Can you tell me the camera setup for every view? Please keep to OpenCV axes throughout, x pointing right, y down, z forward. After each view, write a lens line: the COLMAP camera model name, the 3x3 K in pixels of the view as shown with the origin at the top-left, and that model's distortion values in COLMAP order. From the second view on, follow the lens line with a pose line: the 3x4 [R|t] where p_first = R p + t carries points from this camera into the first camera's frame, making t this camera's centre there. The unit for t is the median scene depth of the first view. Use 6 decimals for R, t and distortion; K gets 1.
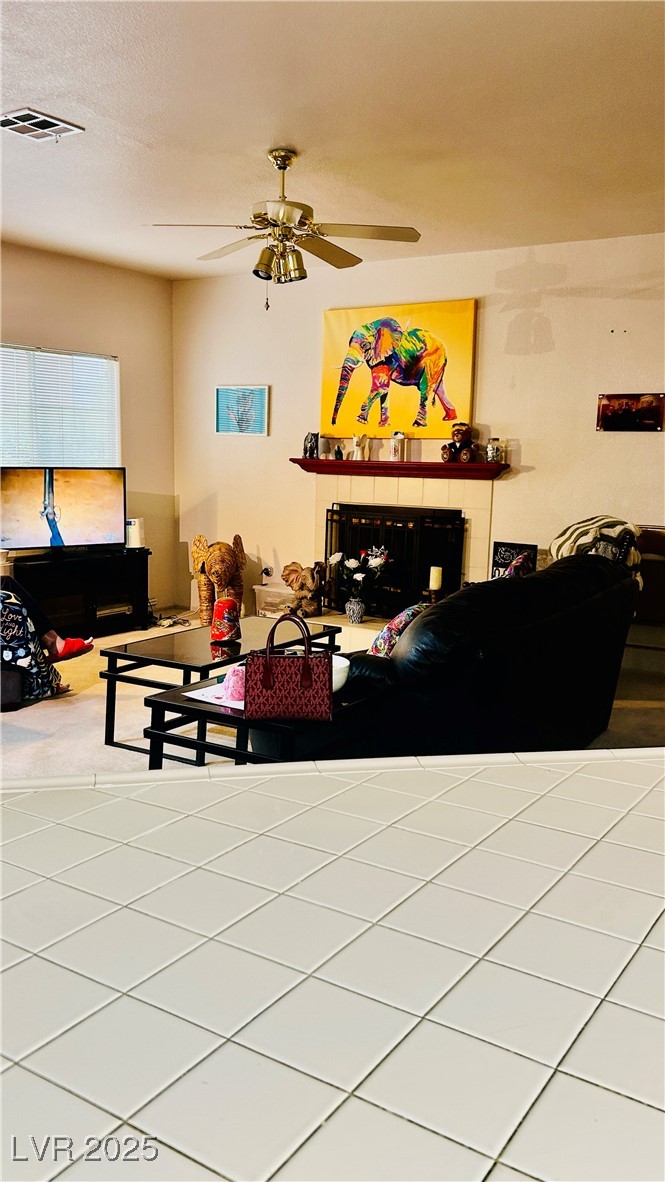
lens RADIAL K [[959.6, 0, 332.9], [0, 959.6, 592.2], [0, 0, 1]] dist [0.008297, -0.000652]
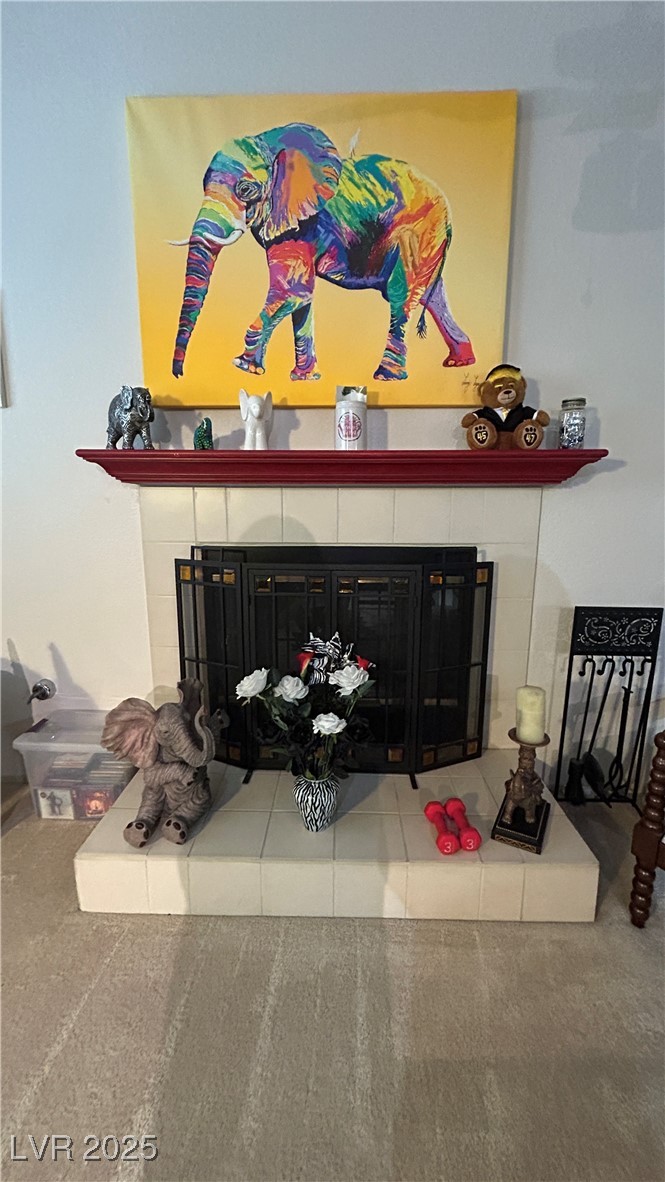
lens RADIAL K [[462.2, 0, 333.7], [0, 462.2, 588.2], [0, 0, 1]] dist [-0.002439, 0.000928]
pose [[0.846301, -0.113700, 0.520429, -0.065793], [0.090529, 0.993443, 0.069827, -0.086453], [-0.524956, -0.011981, 0.851045, 0.808179]]
